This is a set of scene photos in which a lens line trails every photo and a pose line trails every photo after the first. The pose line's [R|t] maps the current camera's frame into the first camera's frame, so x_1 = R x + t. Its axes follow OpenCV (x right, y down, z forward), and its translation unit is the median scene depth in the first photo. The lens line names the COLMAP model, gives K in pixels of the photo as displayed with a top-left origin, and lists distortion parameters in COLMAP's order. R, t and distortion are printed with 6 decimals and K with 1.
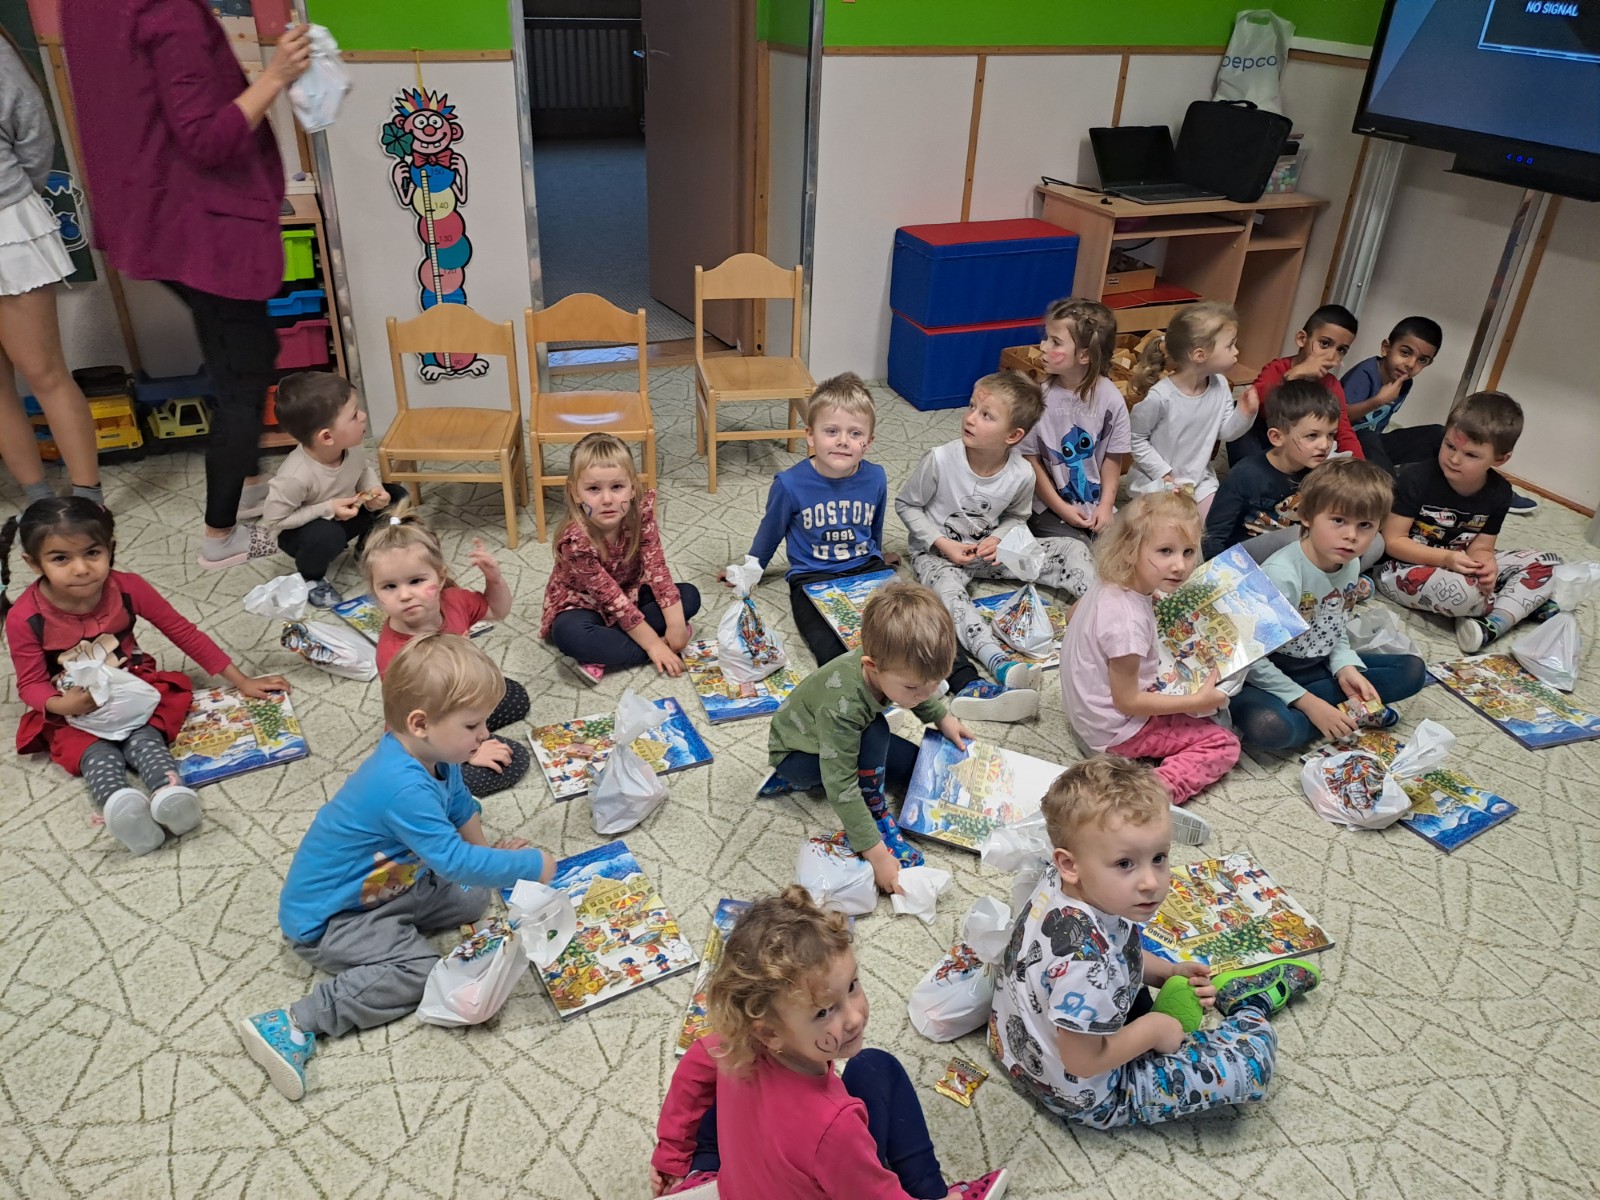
lens RADIAL K [[1195.6, 0, 801.8], [0, 1195.6, 607.4], [0, 0, 1]] dist [0.067961, -0.057246]
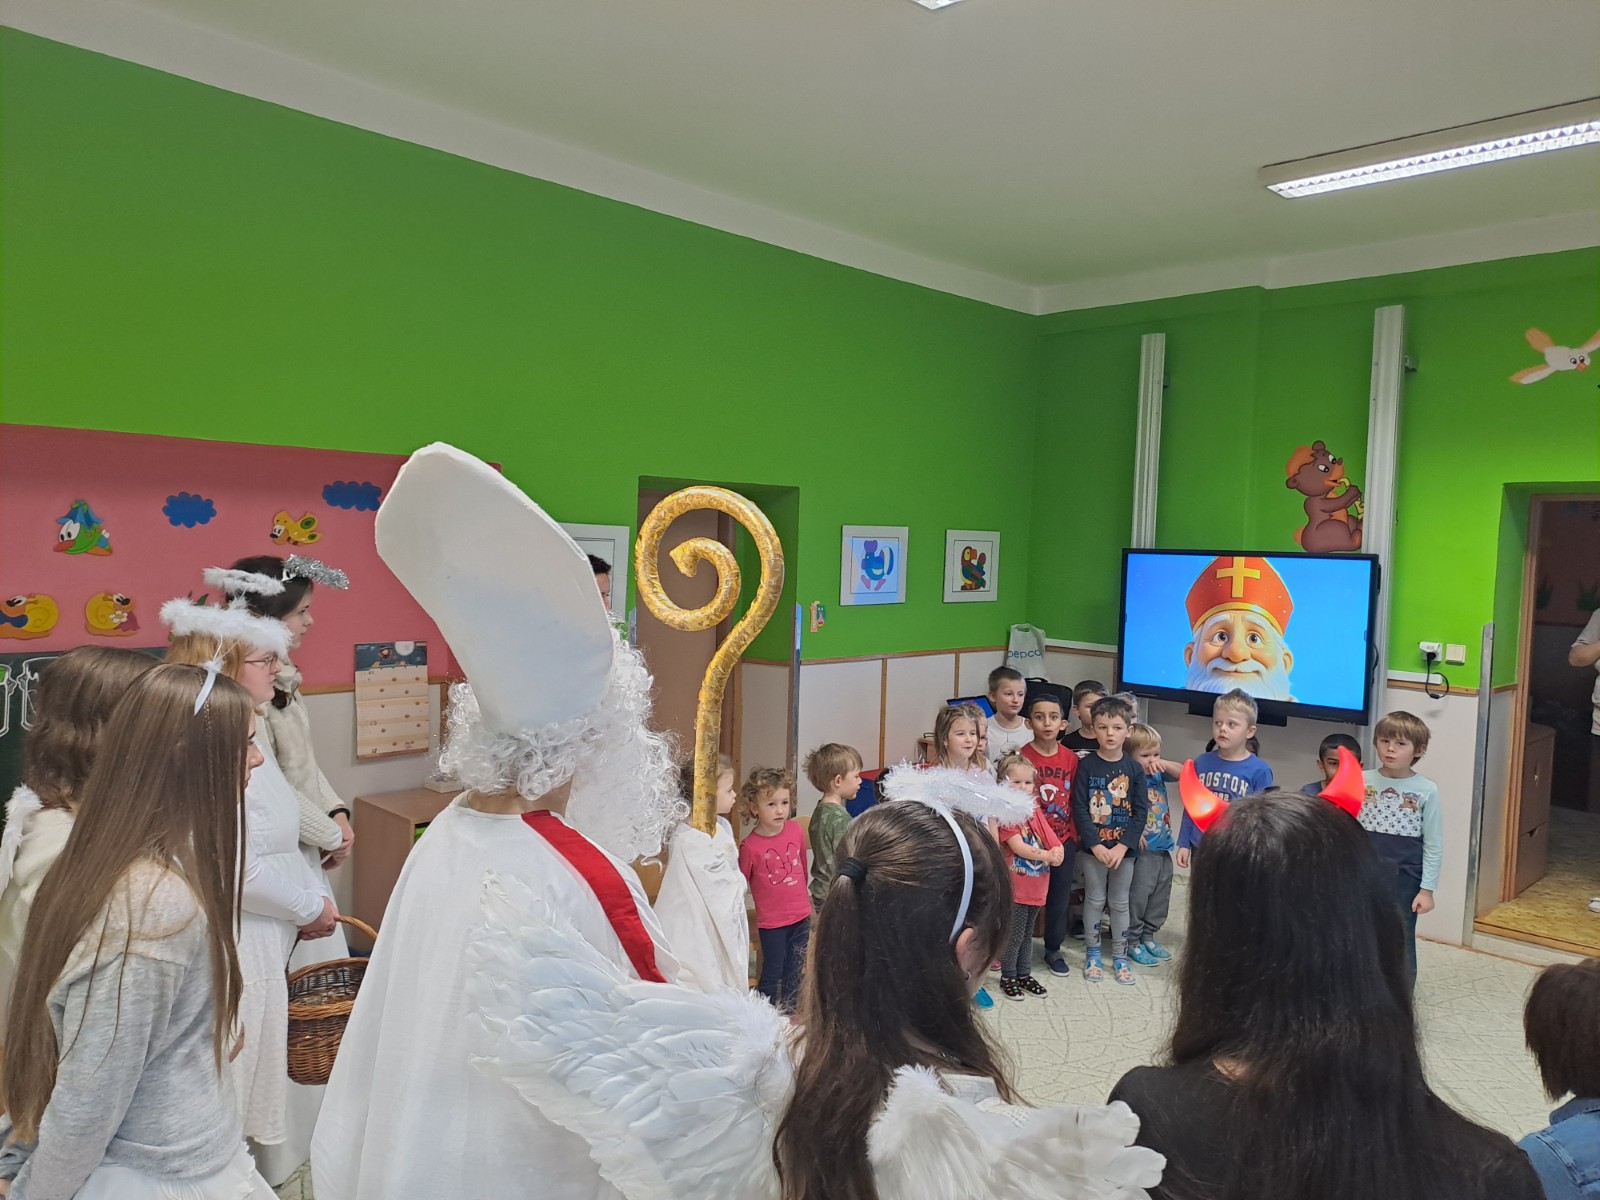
lens RADIAL K [[1195.6, 0, 825.8], [0, 1195.6, 607.1], [0, 0, 1]] dist [0.067961, -0.057246]
pose [[0.921902, -0.032359, 0.386068, -0.504440], [0.196333, 0.898092, -0.393553, 0.045890], [-0.333990, 0.438615, 0.834307, -0.224773]]
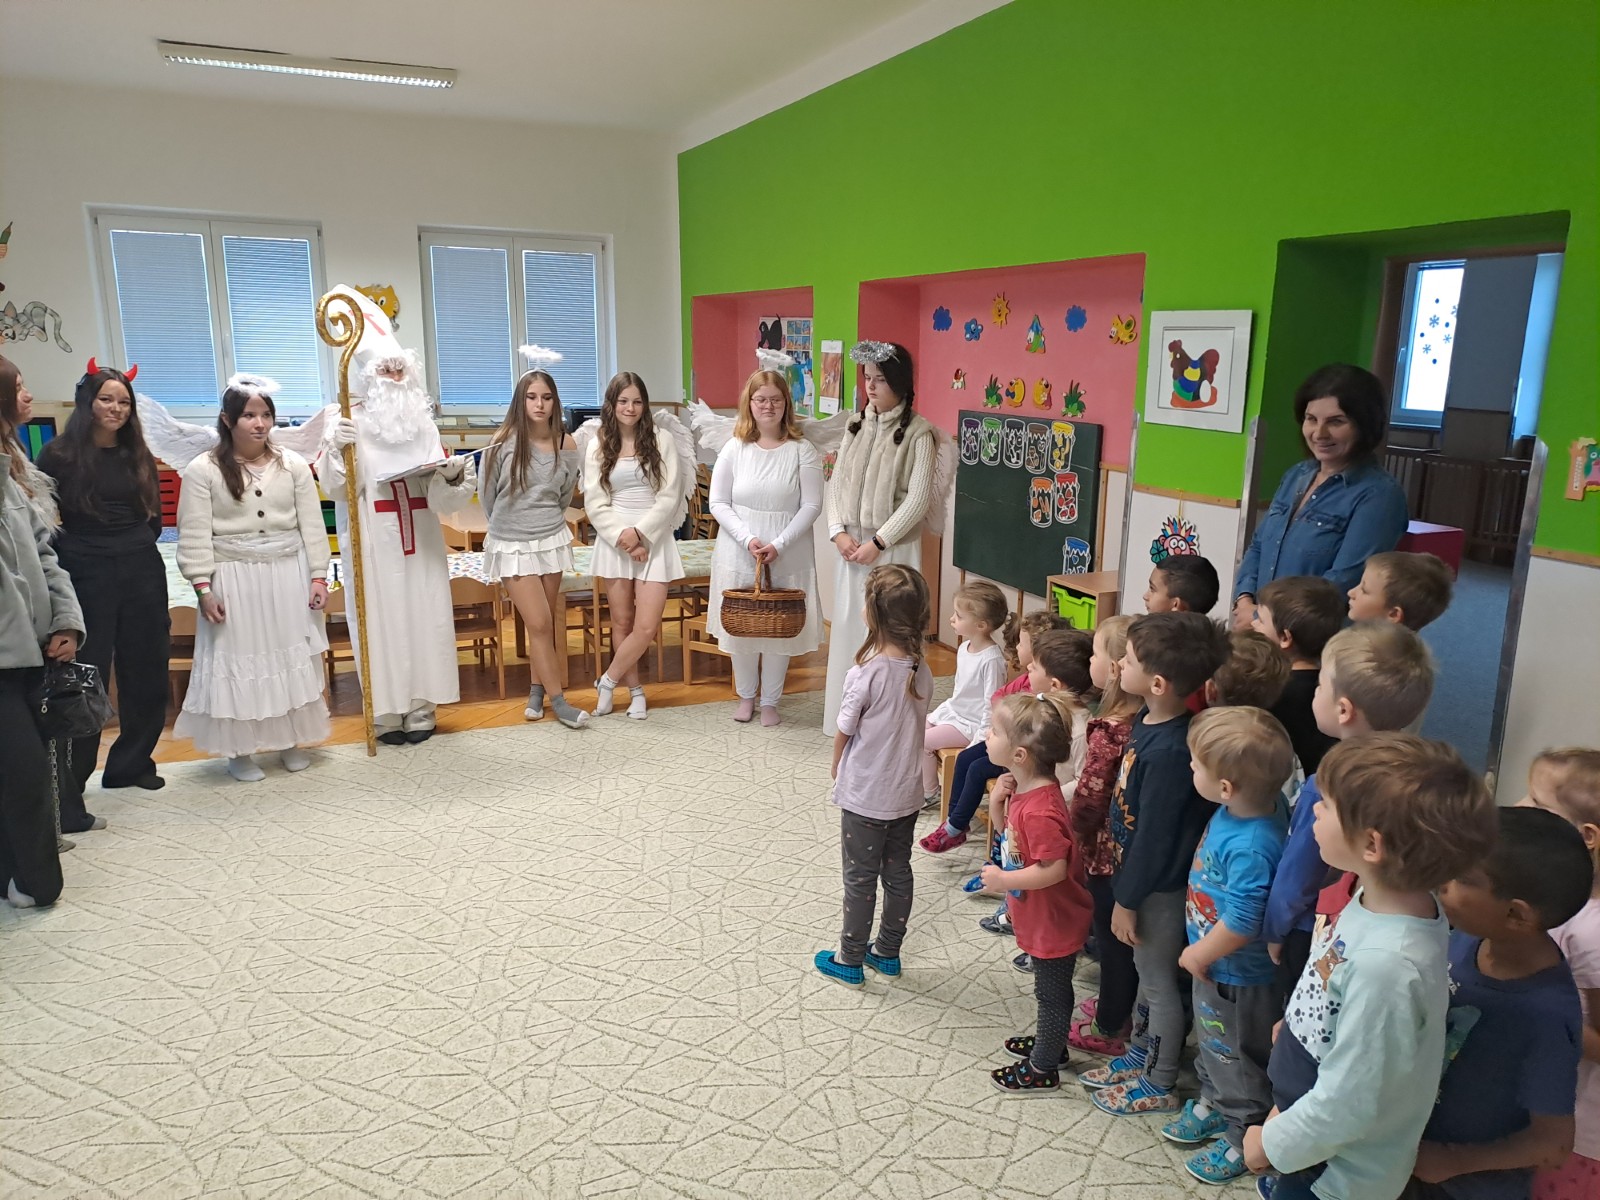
lens RADIAL K [[1195.6, 0, 792.3], [0, 1195.6, 602.7], [0, 0, 1]] dist [0.067961, -0.057246]
pose [[-0.034296, 0.172720, -0.984374, 0.811826], [-0.509811, 0.844143, 0.165877, -0.322505], [0.859603, 0.507533, 0.059104, 0.571538]]
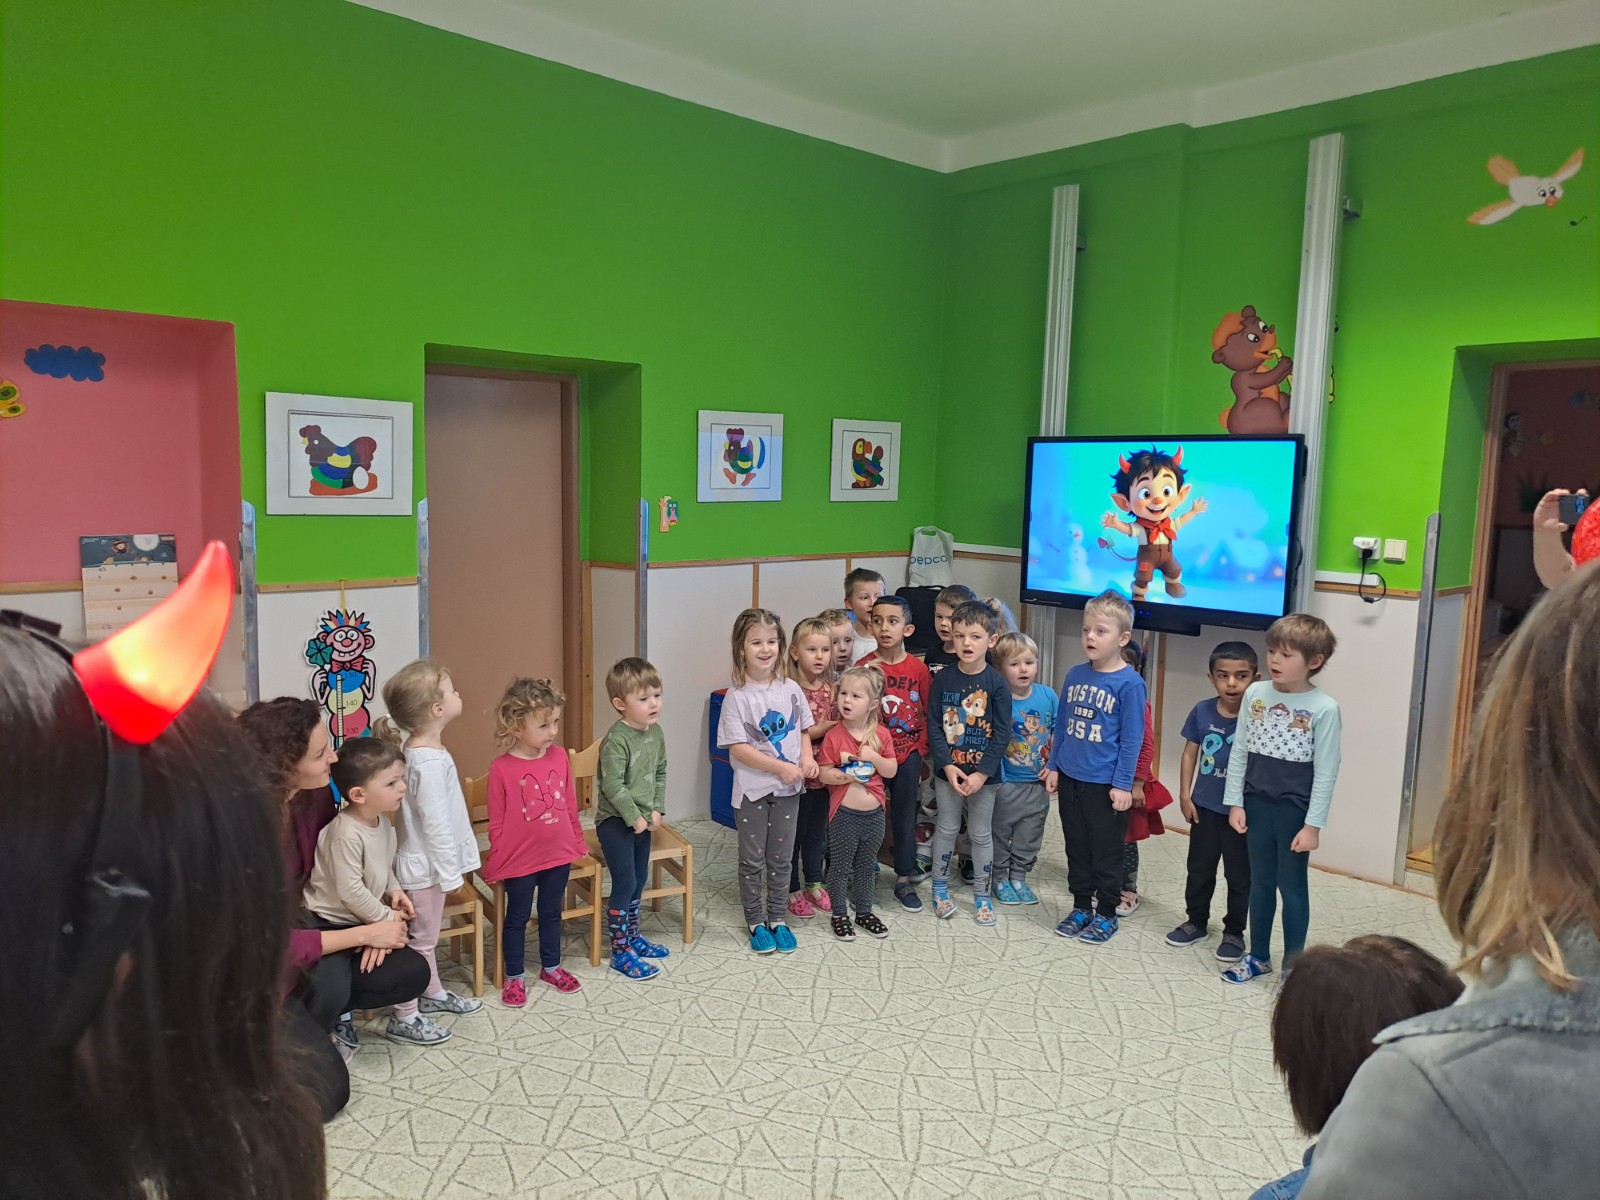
lens RADIAL K [[1195.6, 0, 795.2], [0, 1195.6, 613.0], [0, 0, 1]] dist [0.067961, -0.057246]
pose [[0.940402, -0.057374, 0.335190, -0.263417], [0.178929, 0.921675, -0.344237, 0.049787], [-0.289186, 0.383696, 0.877011, -0.134545]]
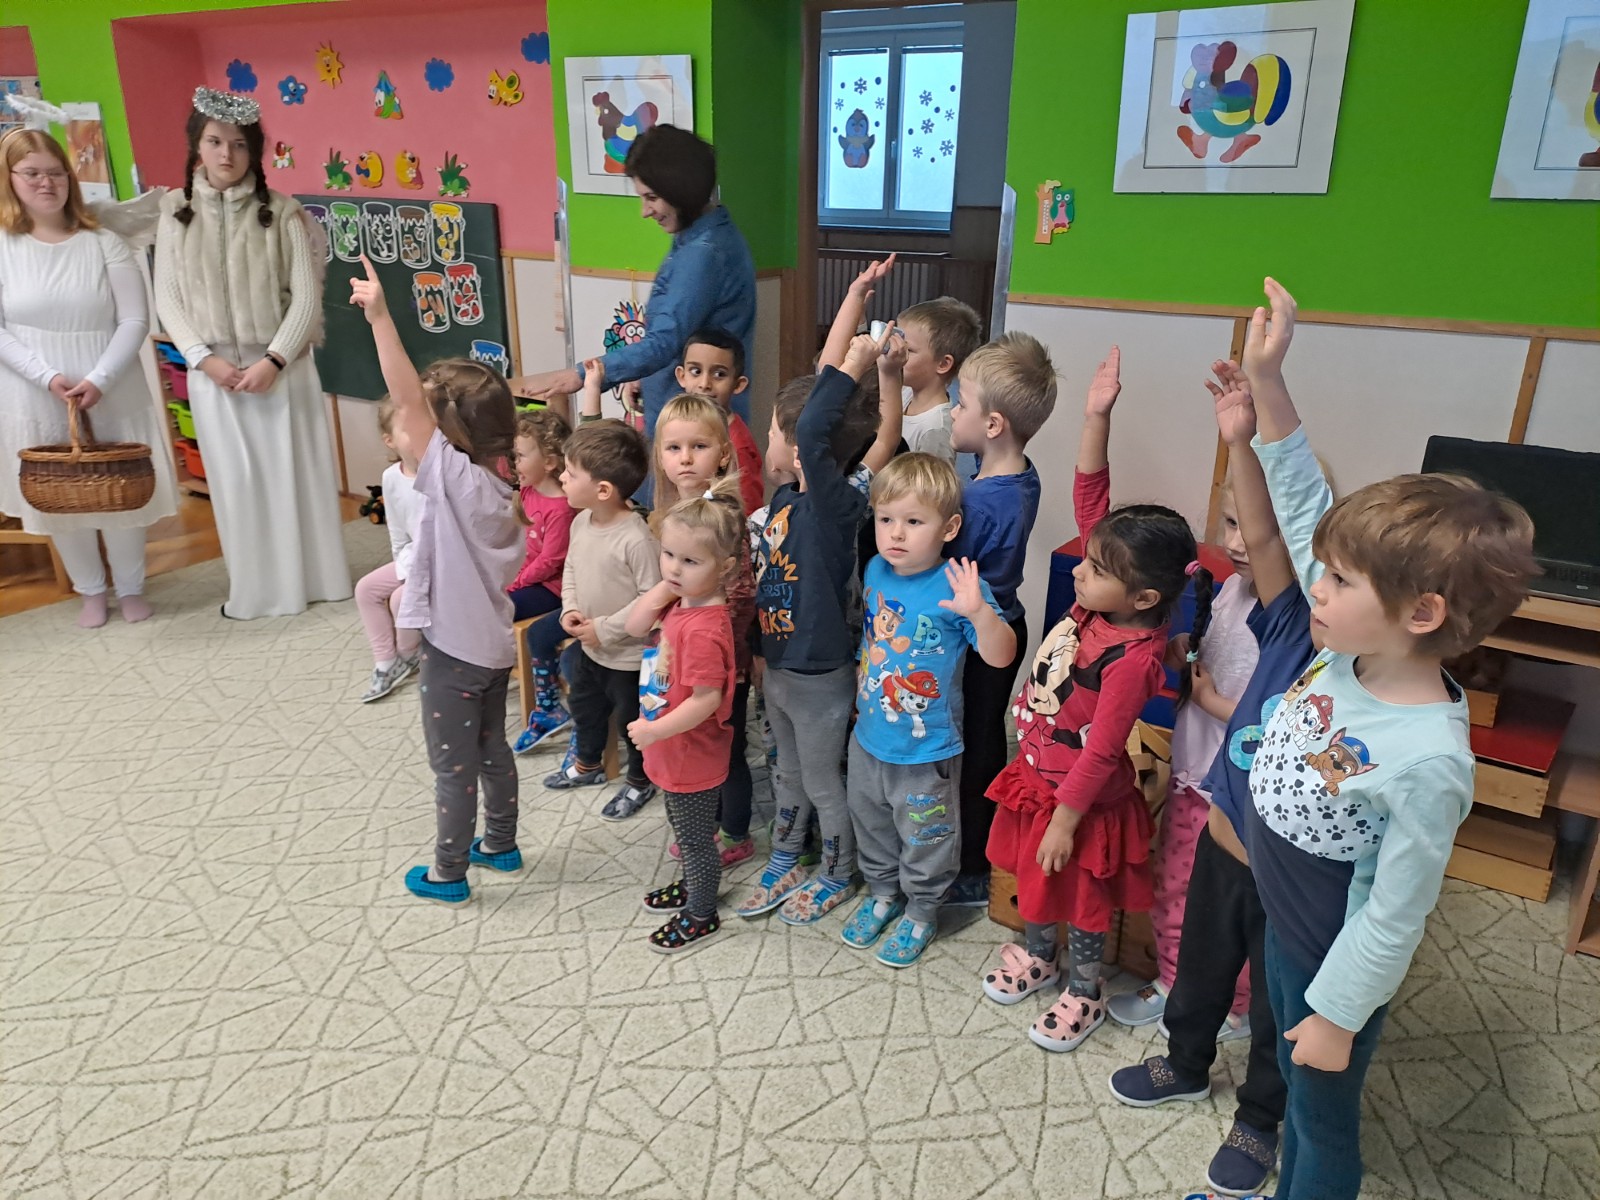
lens RADIAL K [[1195.6, 0, 804.2], [0, 1195.6, 605.3], [0, 0, 1]] dist [0.067961, -0.057246]
pose [[0.544135, 0.257909, -0.798373, 0.649084], [-0.407783, 0.912921, 0.016986, -0.230309], [0.733232, 0.316320, 0.601924, 0.483563]]
